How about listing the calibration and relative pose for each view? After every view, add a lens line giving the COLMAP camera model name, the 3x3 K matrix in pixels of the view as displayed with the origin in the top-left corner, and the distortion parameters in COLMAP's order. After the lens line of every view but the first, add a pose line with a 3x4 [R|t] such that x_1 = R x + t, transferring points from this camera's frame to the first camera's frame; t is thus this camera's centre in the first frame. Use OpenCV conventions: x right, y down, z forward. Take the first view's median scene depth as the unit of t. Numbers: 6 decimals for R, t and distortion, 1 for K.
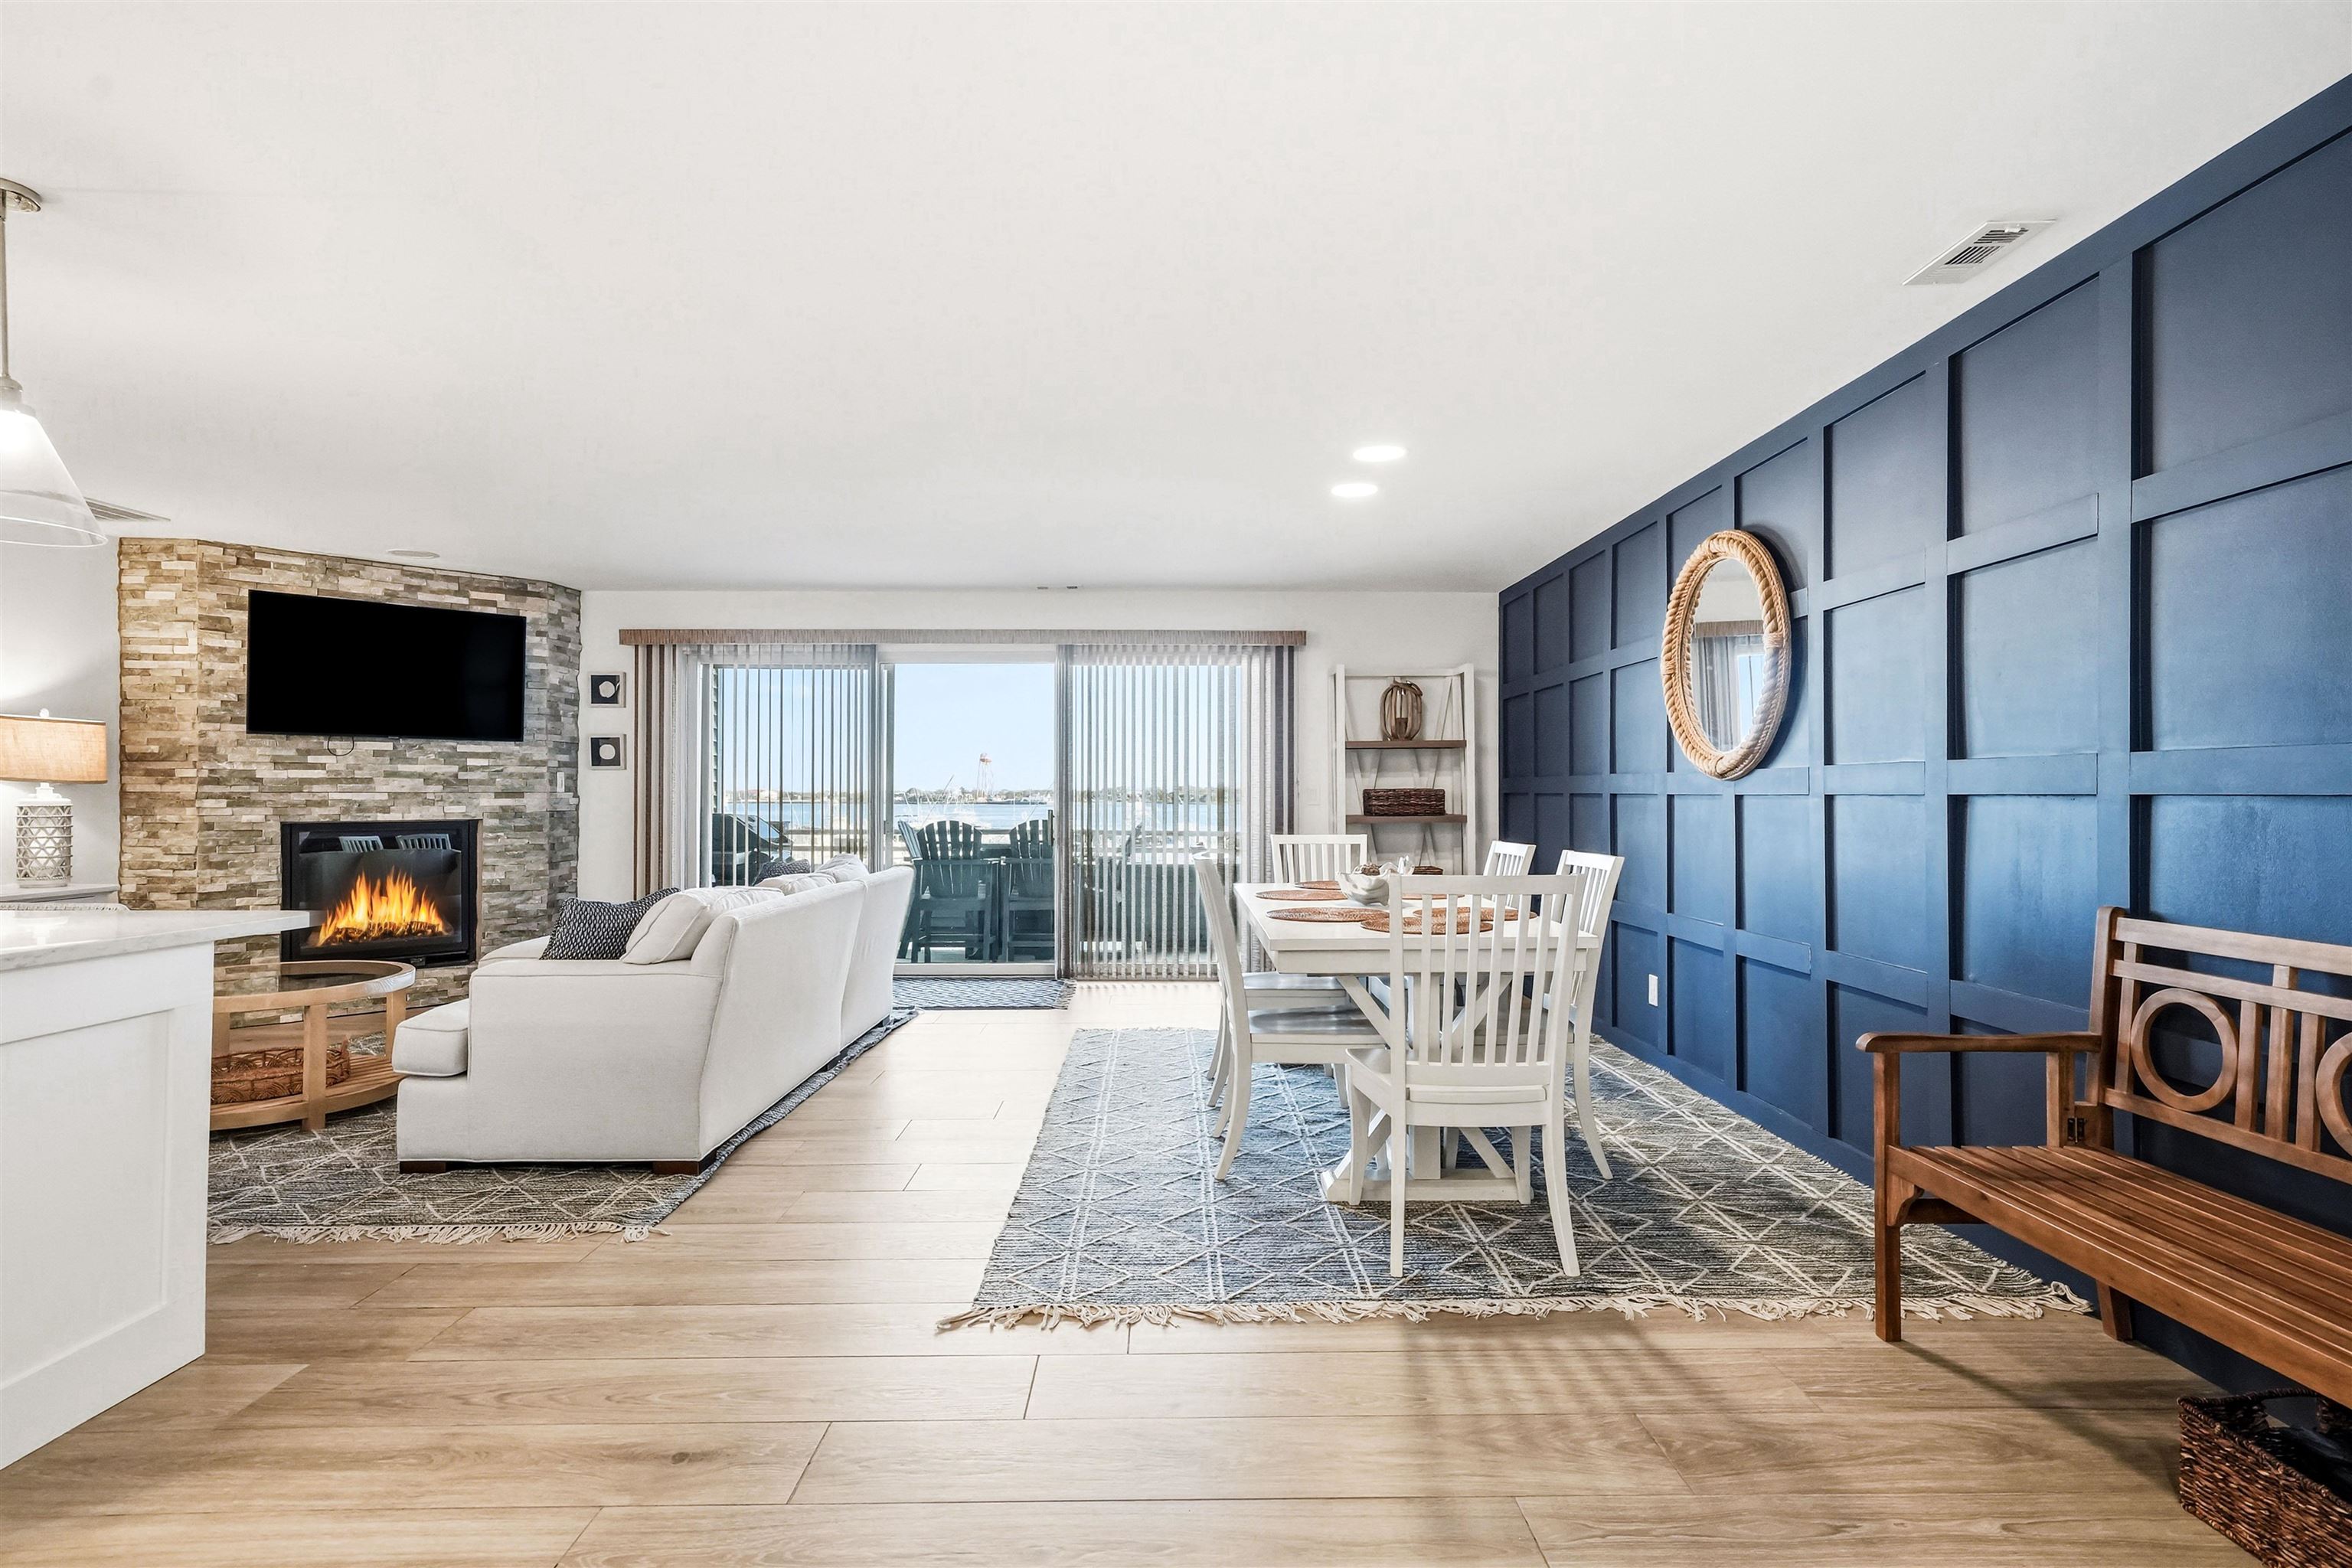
lens RADIAL K [[1162.5, 0, 1176.0], [0, 1162.5, 784.0], [0, 0, 1]] dist [0.003328, 0.001291]
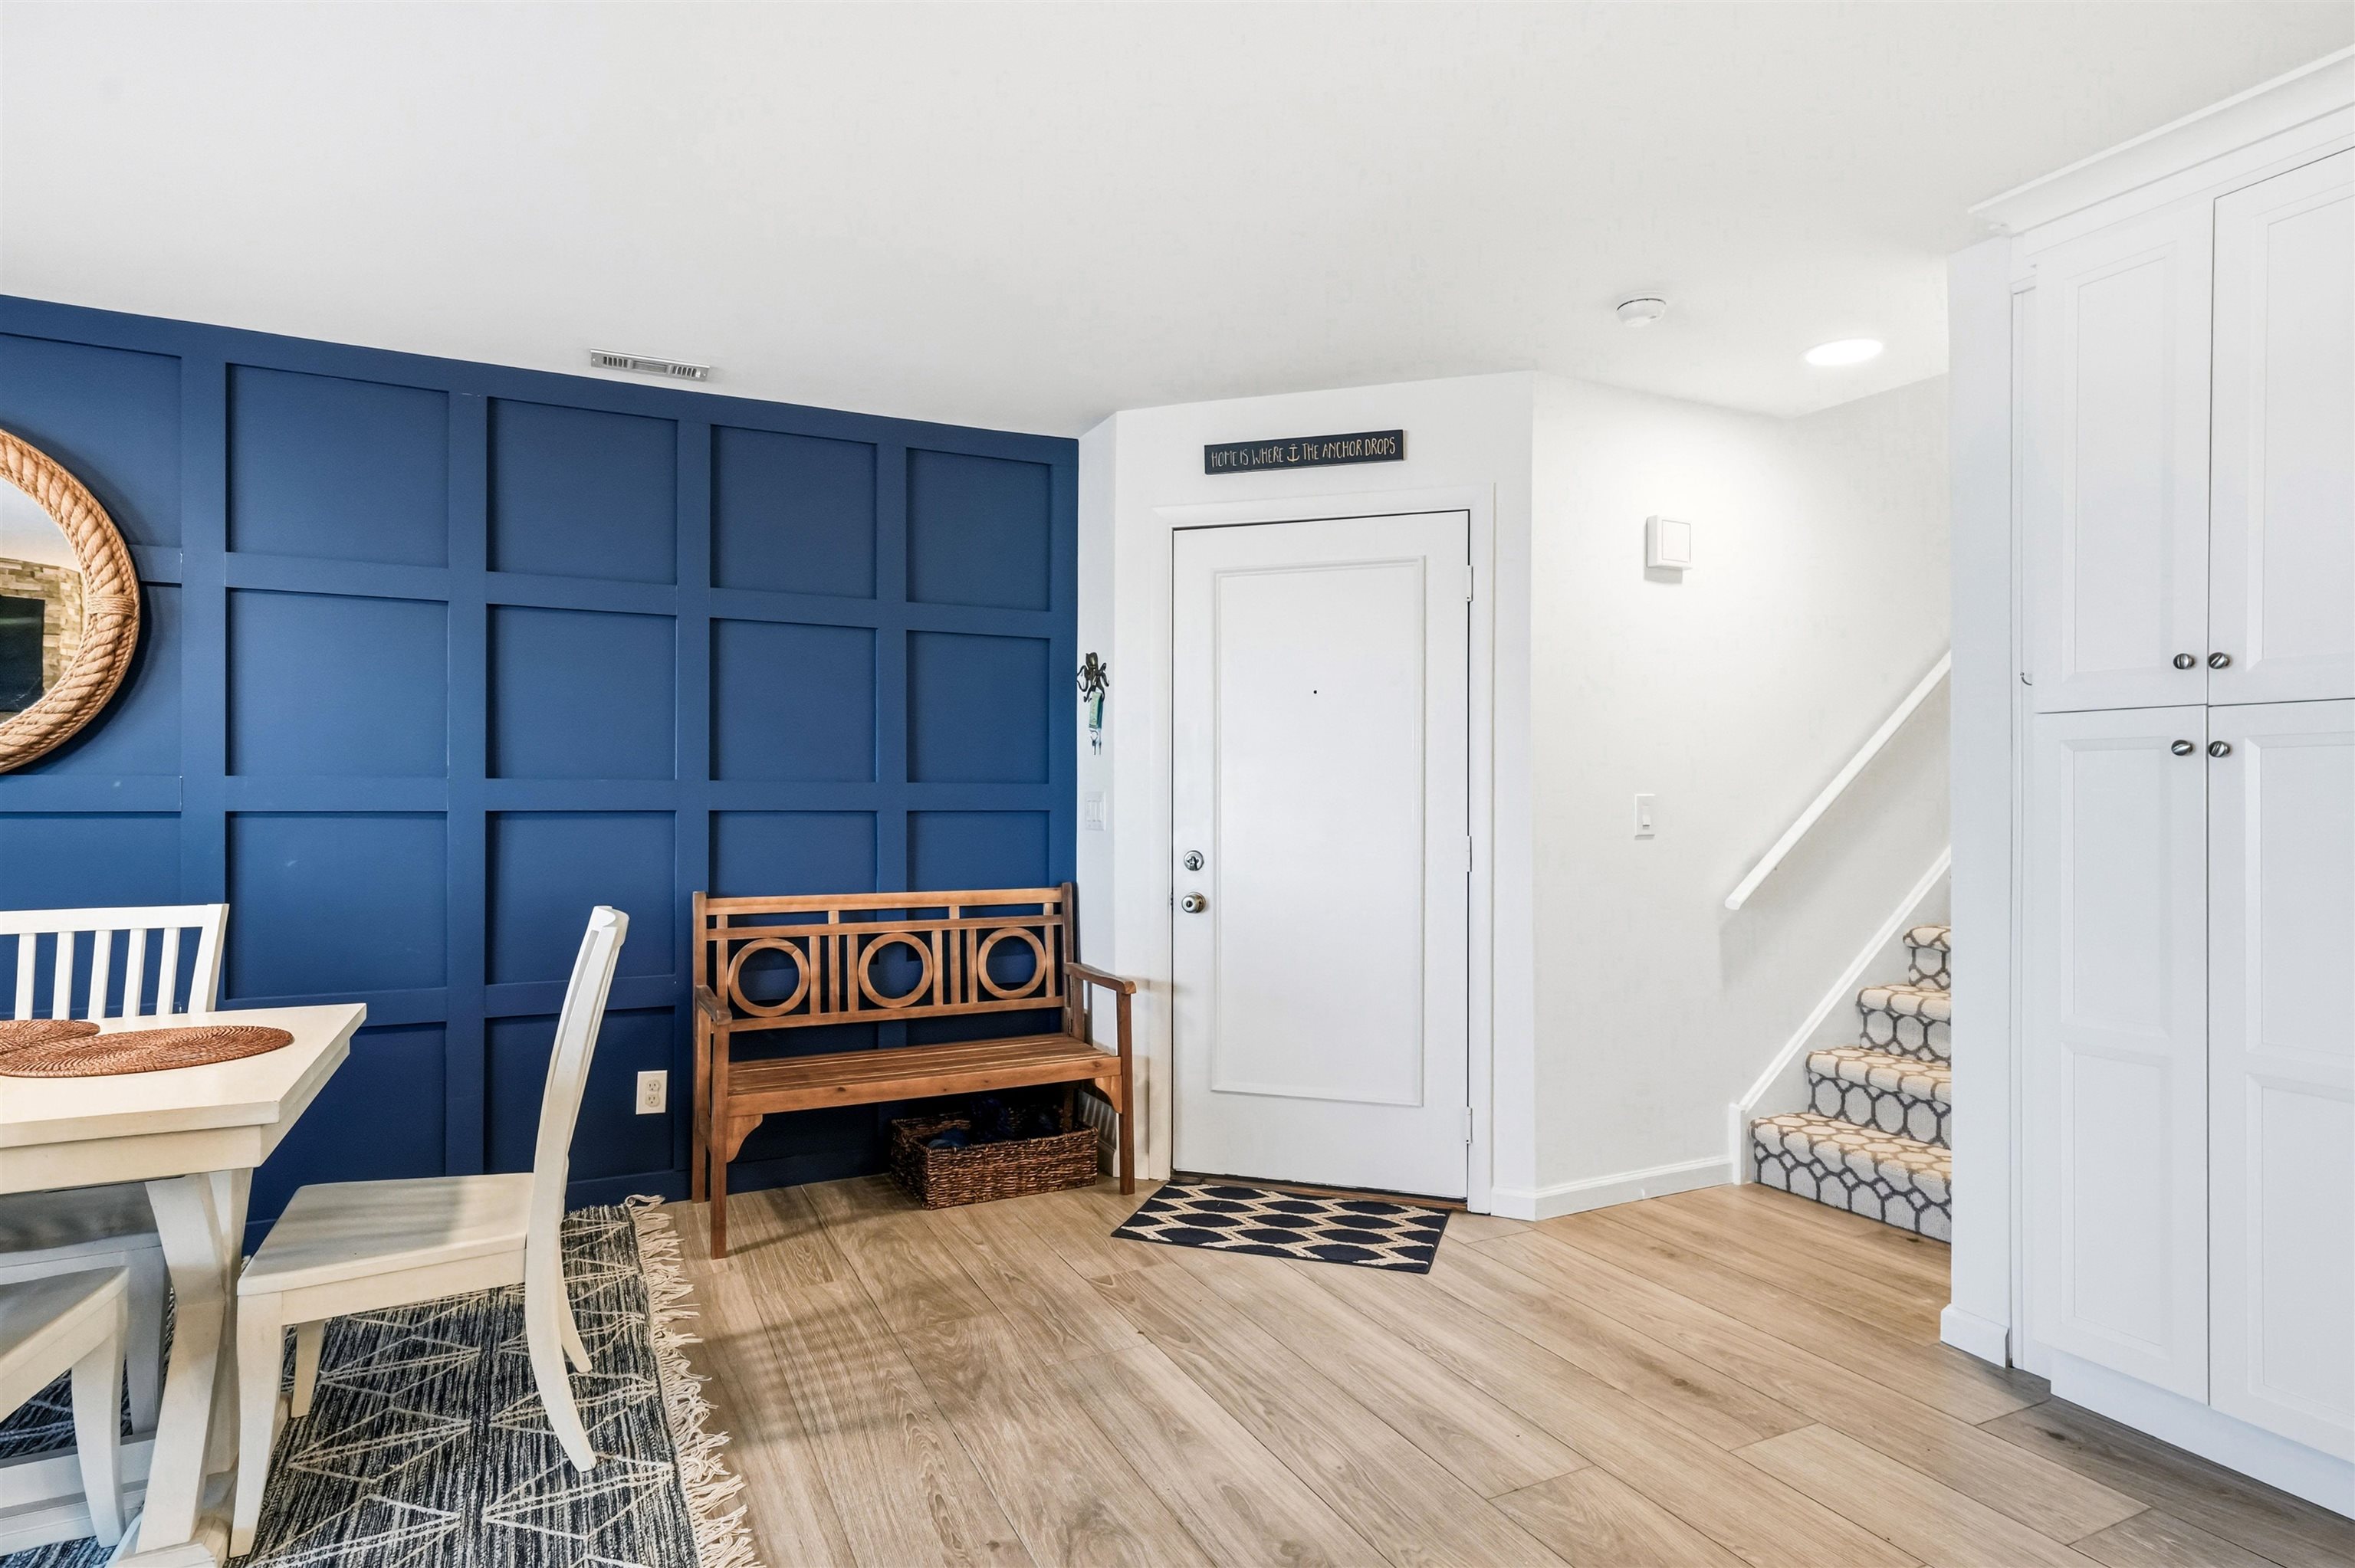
lens RADIAL K [[1250.9, 0, 1181.3], [0, 1250.9, 803.2], [0, 0, 1]] dist [0.004928, 0.001033]
pose [[-0.439363, -0.005454, 0.898293, -0.323628], [-0.011905, 0.999929, 0.000249, -0.003119], [-0.898231, -0.010585, -0.439397, 0.473037]]
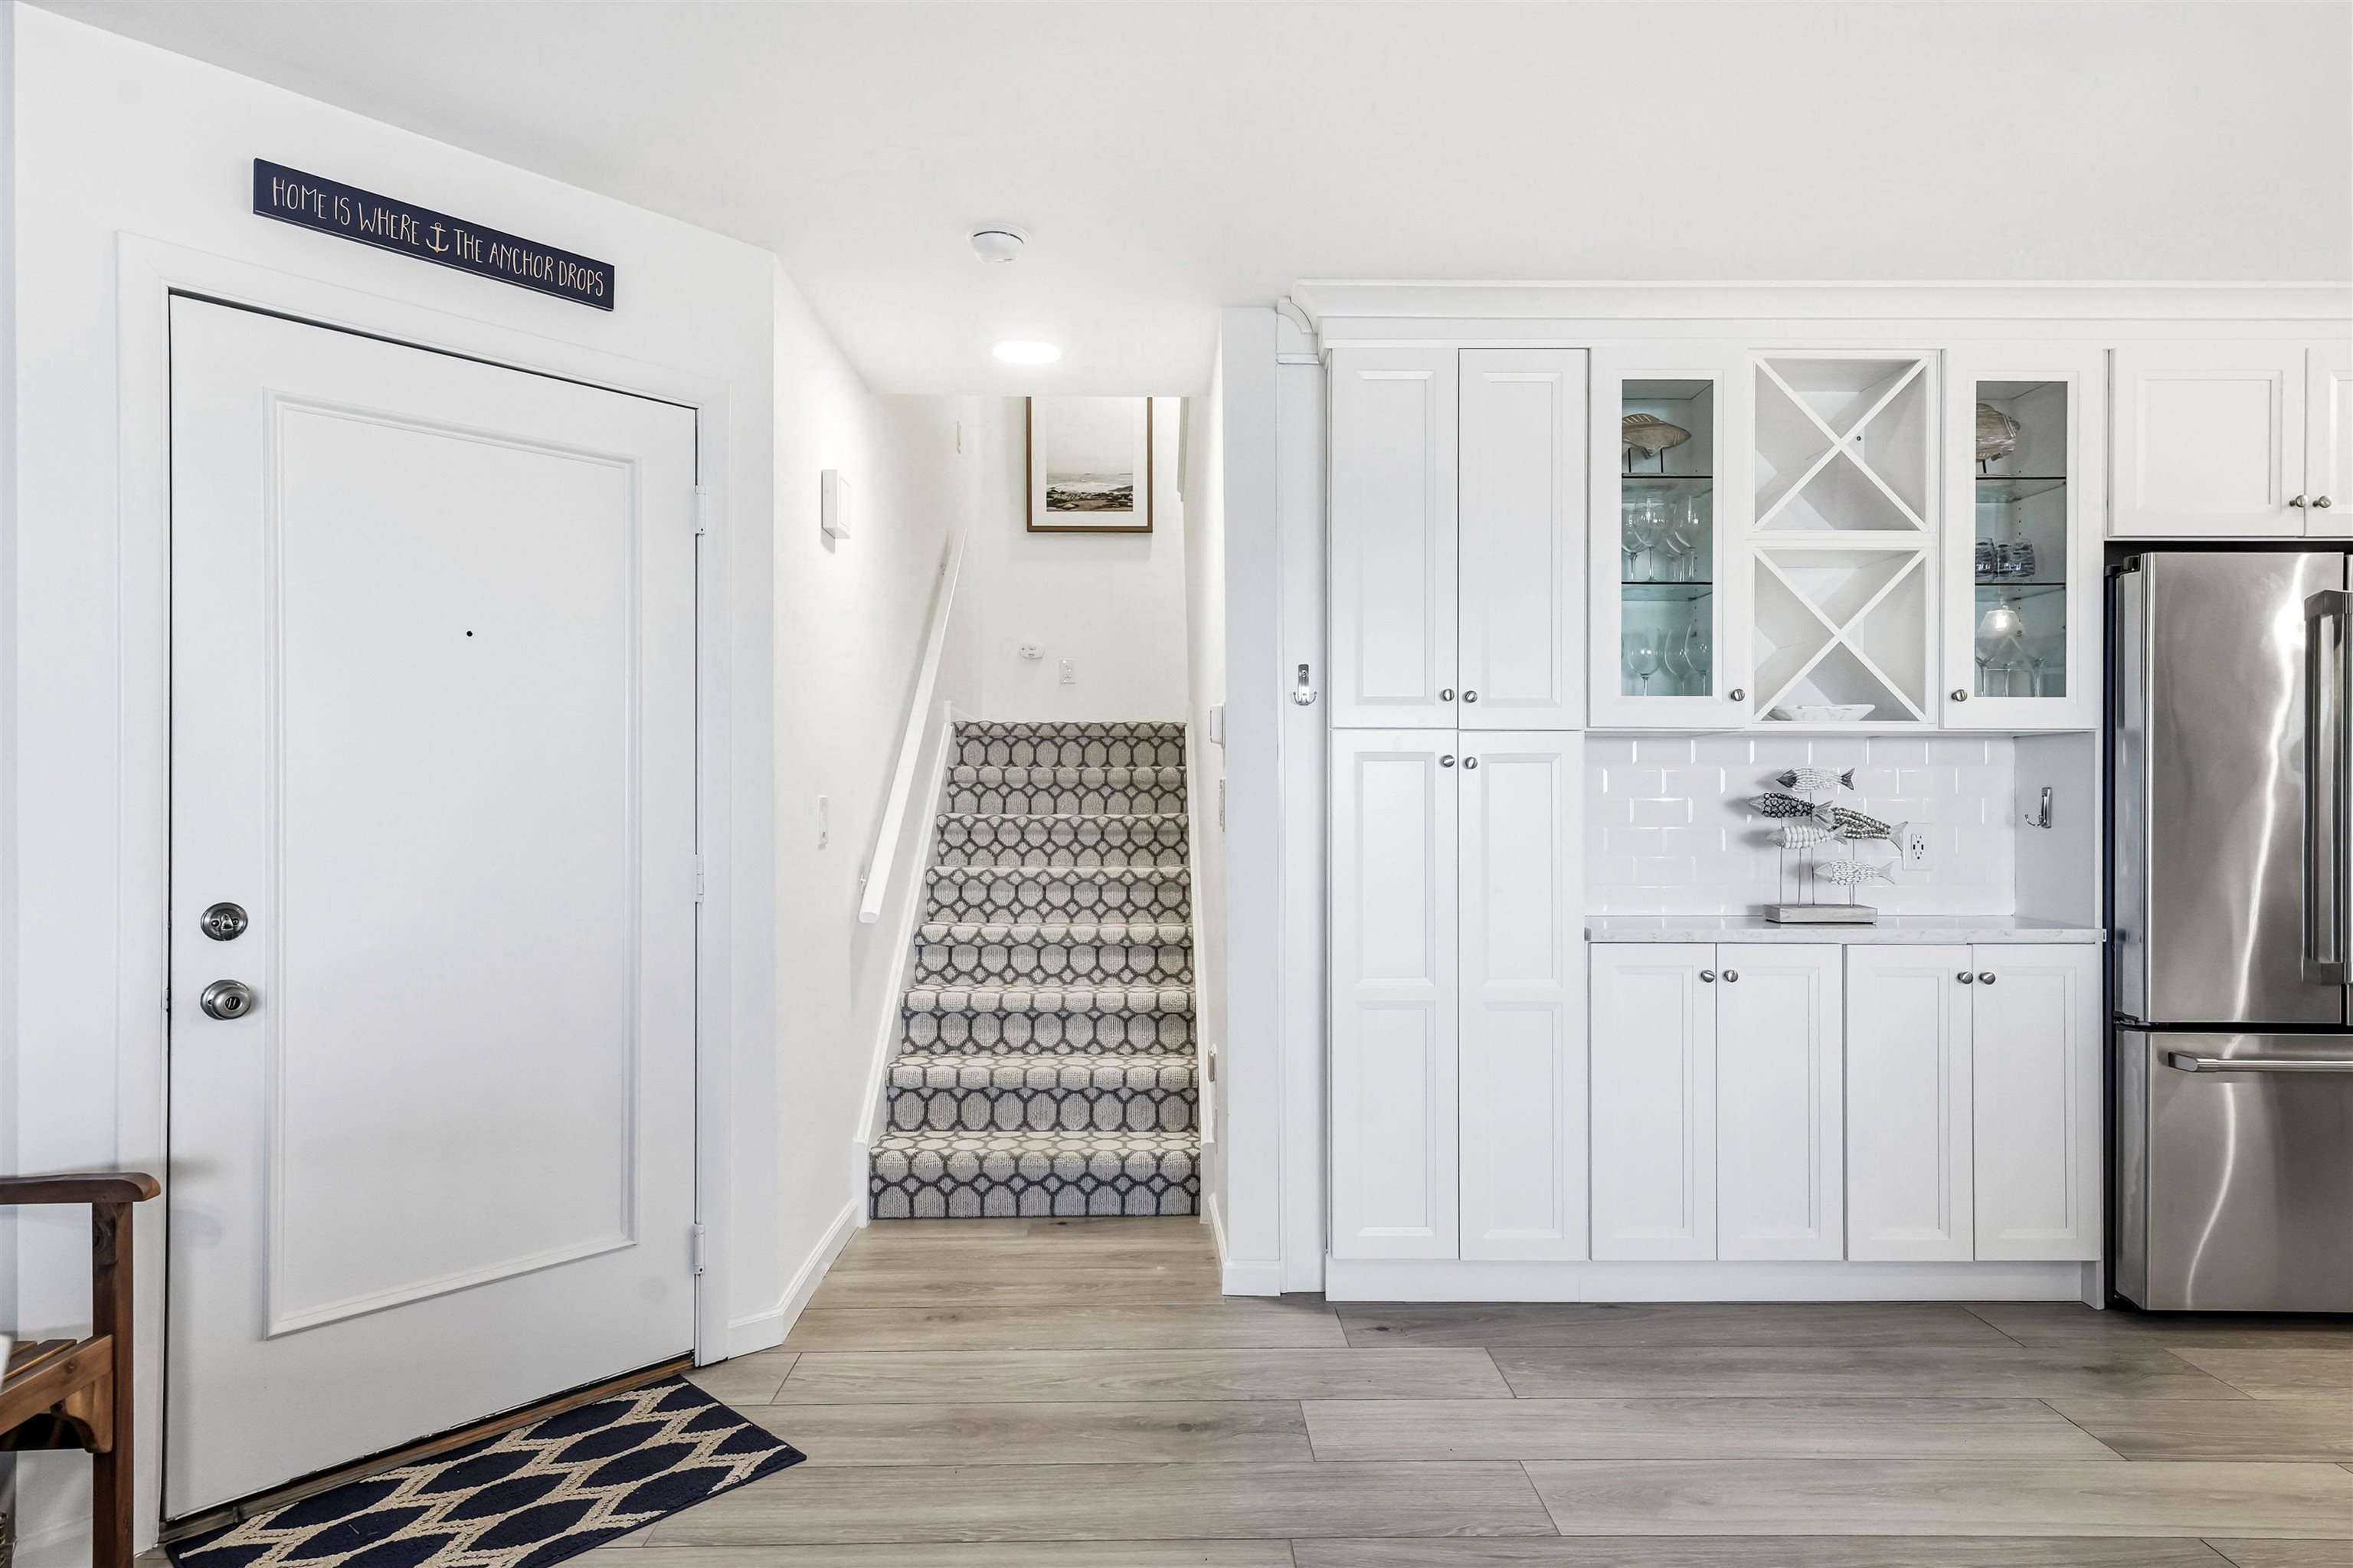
lens RADIAL K [[1355.7, 0, 1175.6], [0, 1355.7, 787.4], [0, 0, 1]] dist [0.015593, 0.001791]
pose [[-0.999826, -0.000401, -0.018640, -0.002729], [-0.000107, 0.999876, -0.015777, -0.004423], [0.018644, -0.015772, -0.999702, 0.567643]]
